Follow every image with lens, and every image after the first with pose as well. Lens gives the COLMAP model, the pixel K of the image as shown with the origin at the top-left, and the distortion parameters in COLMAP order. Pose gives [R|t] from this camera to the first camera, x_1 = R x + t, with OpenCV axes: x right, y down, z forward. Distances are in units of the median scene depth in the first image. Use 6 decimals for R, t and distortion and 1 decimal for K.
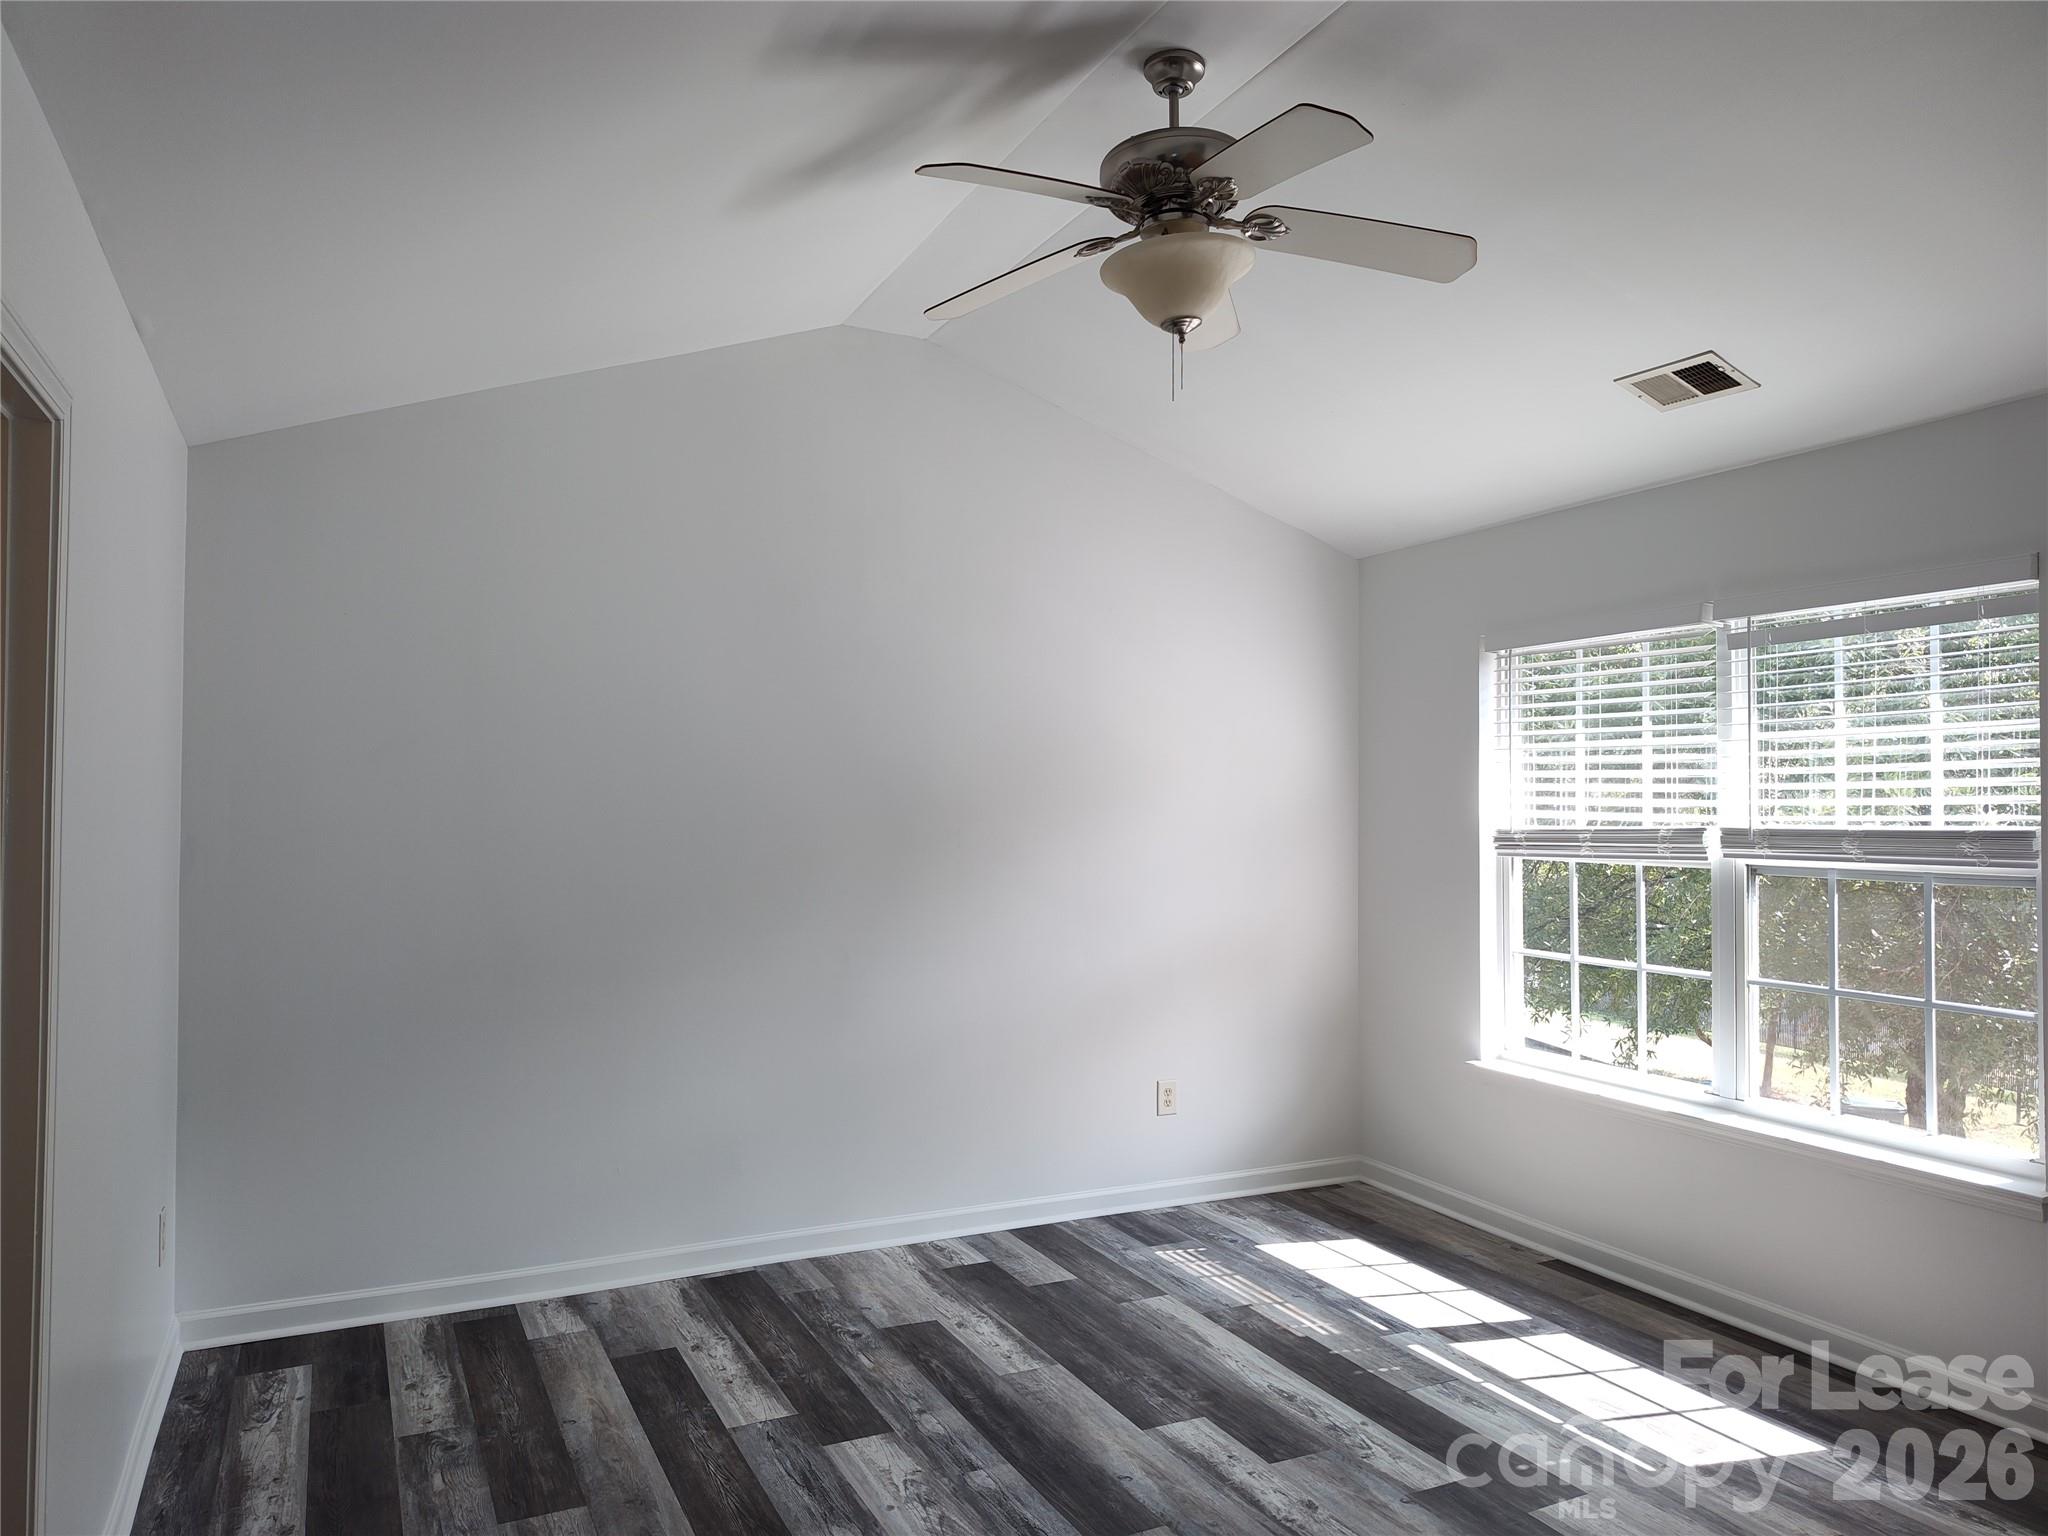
lens RADIAL K [[1392.5, 0, 1009.5], [0, 1392.5, 773.2], [0, 0, 1]] dist [0.057637, -0.060300]
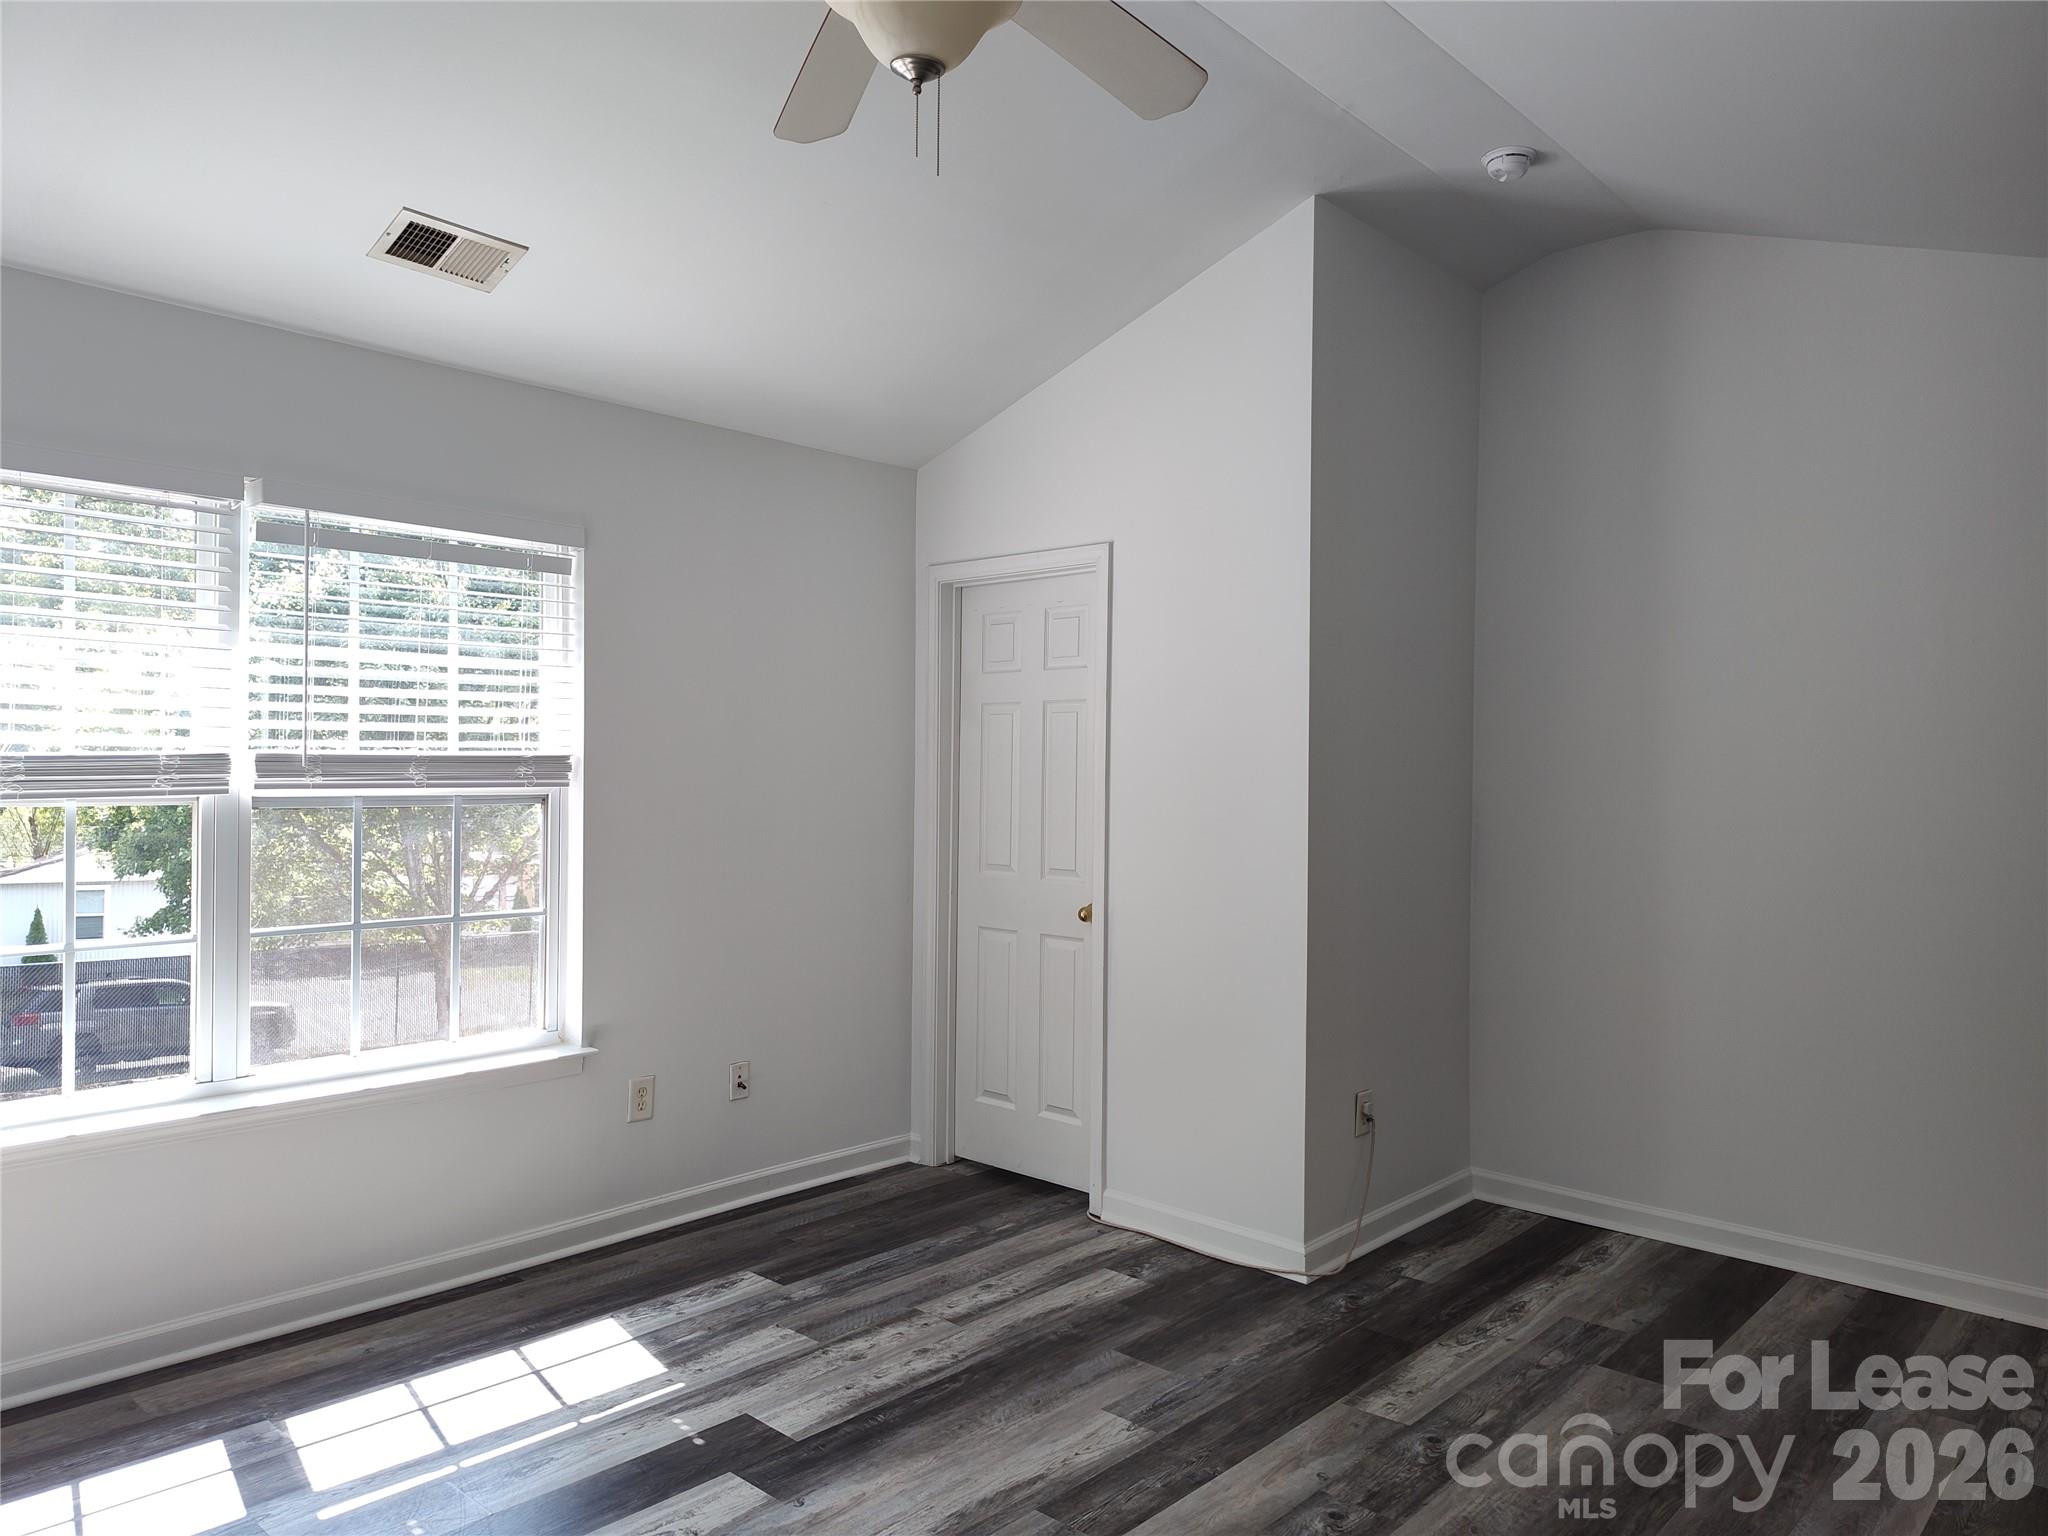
lens RADIAL K [[1392.5, 0, 1016.9], [0, 1392.5, 760.2], [0, 0, 1]] dist [0.057637, -0.060300]
pose [[-0.373891, 0.001616, 0.927471, -0.447668], [-0.027732, 0.999532, -0.012921, 0.042181], [-0.927058, -0.030551, -0.373671, 0.917651]]
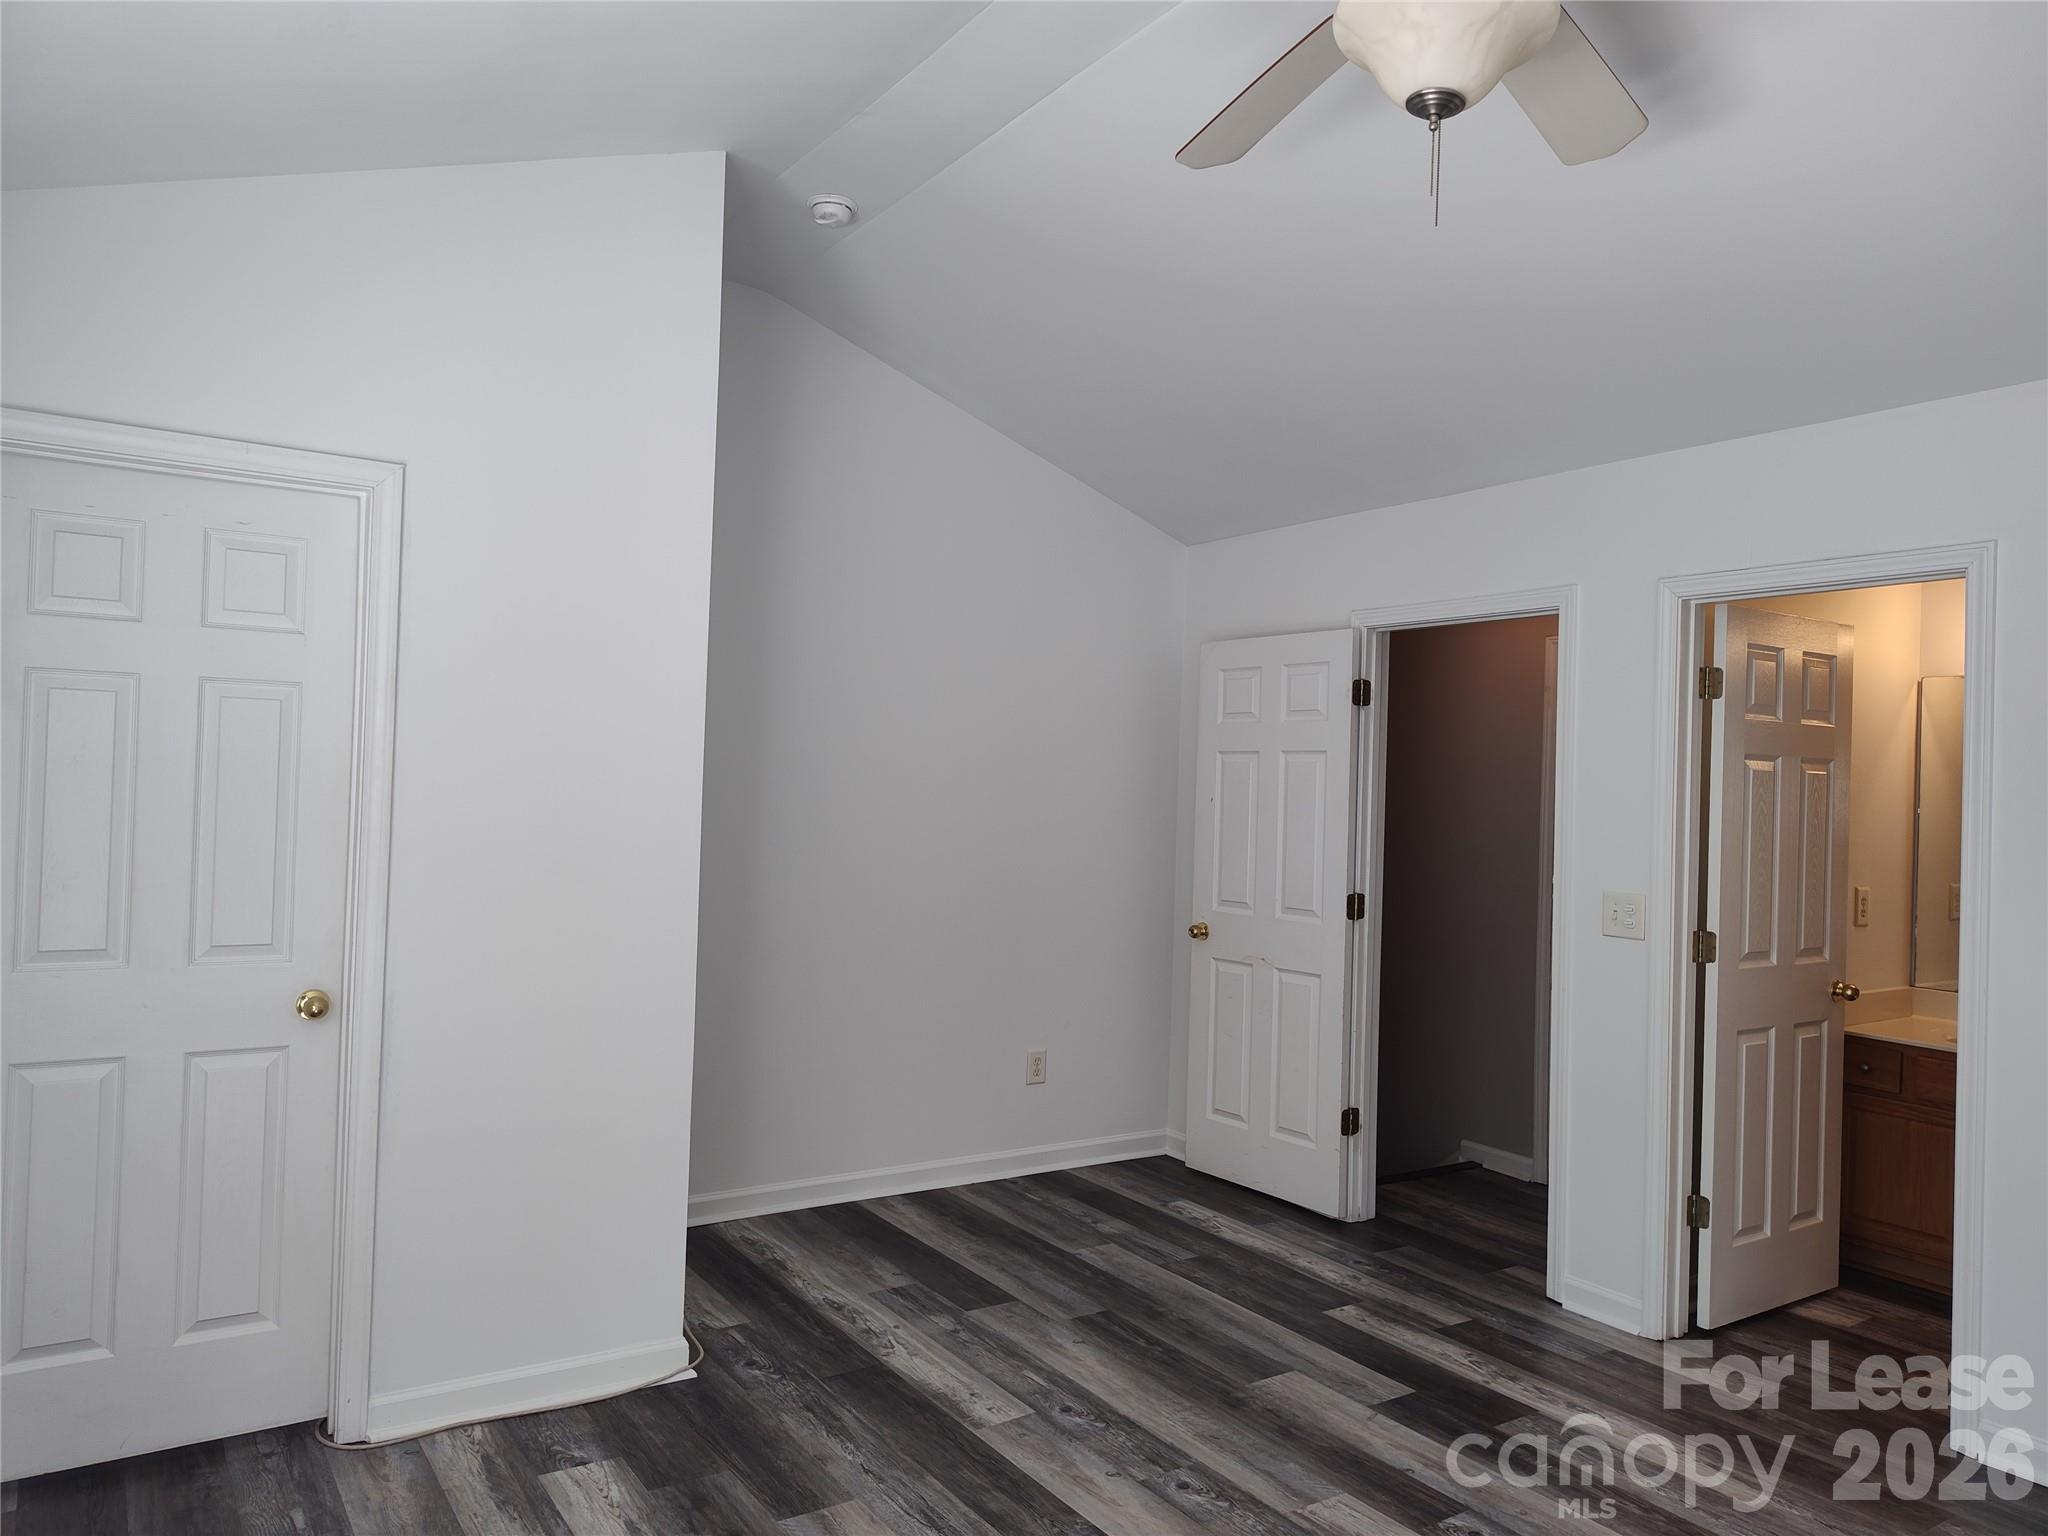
lens RADIAL K [[1392.5, 0, 1024.6], [0, 1392.5, 766.2], [0, 0, 1]] dist [0.057637, -0.060300]
pose [[-0.988718, -0.037256, -0.145079, 0.314629], [-0.033460, 0.999033, -0.028520, 0.029851], [0.146001, -0.023344, -0.989009, 1.249466]]
